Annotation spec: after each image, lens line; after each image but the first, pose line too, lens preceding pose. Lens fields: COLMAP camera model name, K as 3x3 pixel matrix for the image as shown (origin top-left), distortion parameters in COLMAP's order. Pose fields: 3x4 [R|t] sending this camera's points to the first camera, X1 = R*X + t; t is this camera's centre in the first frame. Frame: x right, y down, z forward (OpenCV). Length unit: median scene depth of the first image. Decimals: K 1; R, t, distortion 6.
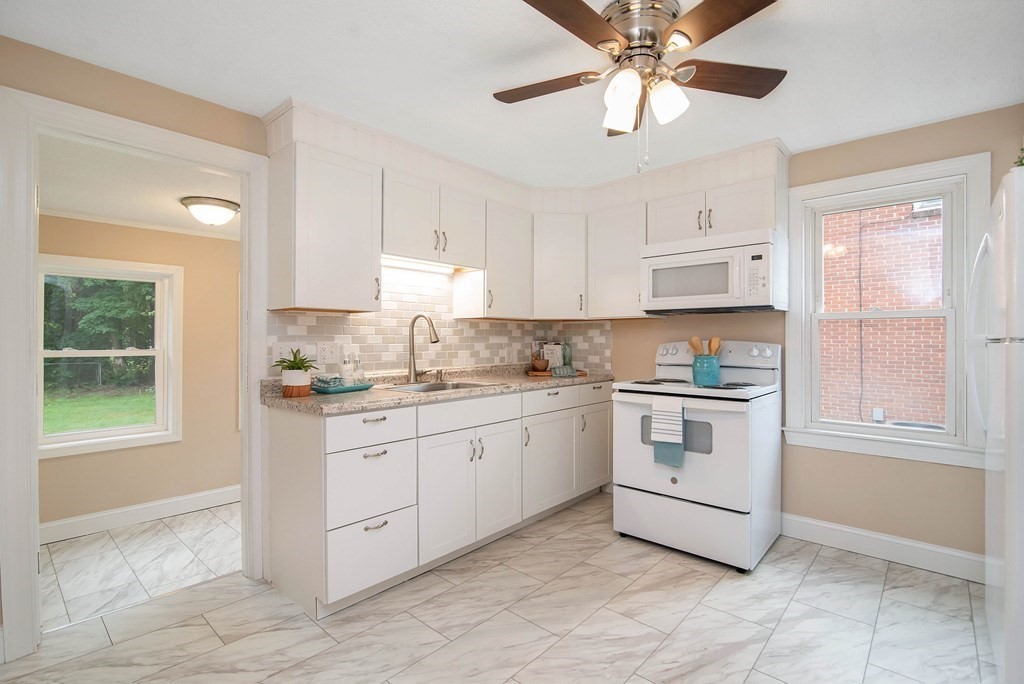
lens RADIAL K [[485.2, 0, 523.9], [0, 485.2, 345.0], [0, 0, 1]] dist [0.000848, 0.000287]
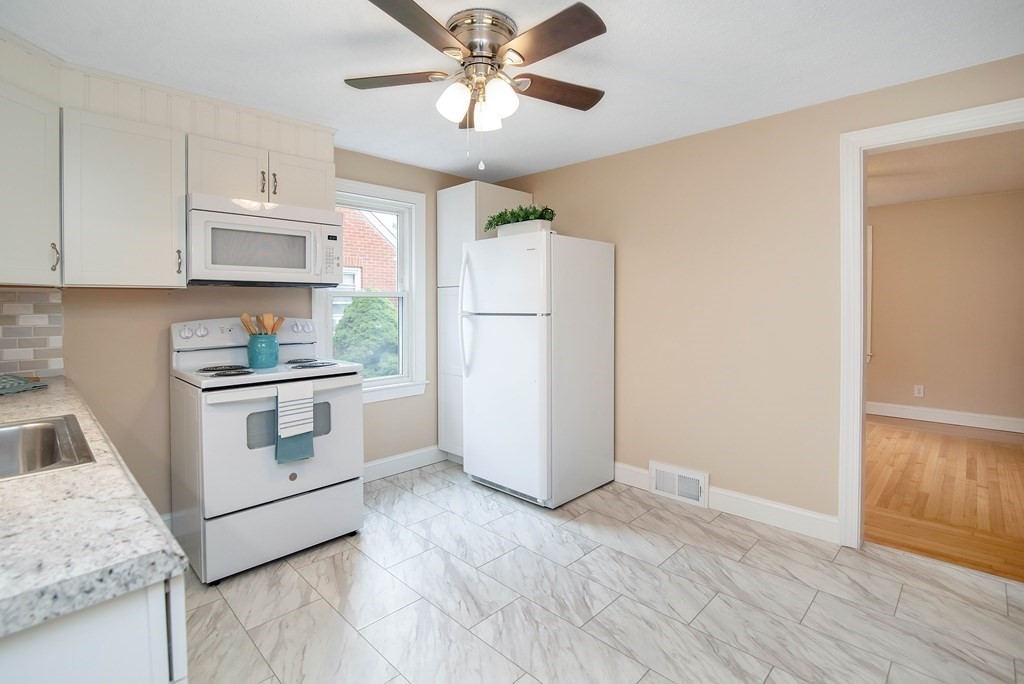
lens RADIAL K [[484.2, 0, 509.2], [0, 484.2, 315.9], [0, 0, 1]] dist [-0.002169, -0.000235]
pose [[0.066918, -0.024418, 0.997460, -0.499019], [0.015835, 0.999601, 0.023408, -0.026750], [-0.997633, 0.014228, 0.067278, 0.503336]]
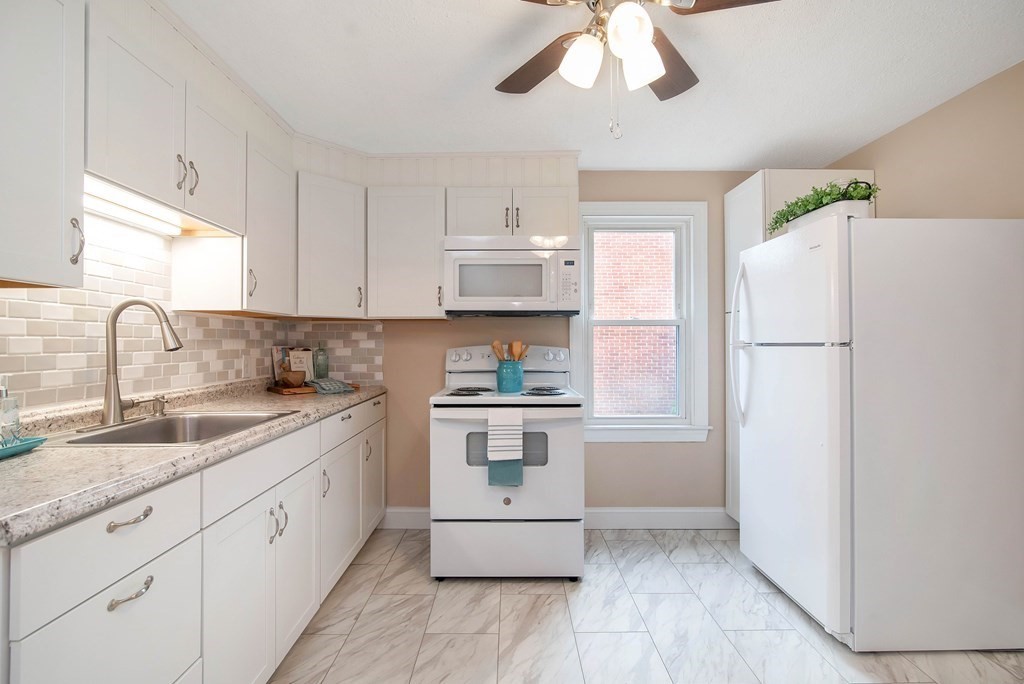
lens RADIAL K [[474.6, 0, 512.0], [0, 474.6, 342.0], [0, 0, 1]] dist [-0.008963, 0.000760]
pose [[0.753666, 0.000674, 0.657257, -0.240134], [0.008643, 0.999903, -0.010937, -0.004722], [-0.657201, 0.013923, 0.753587, 0.306121]]
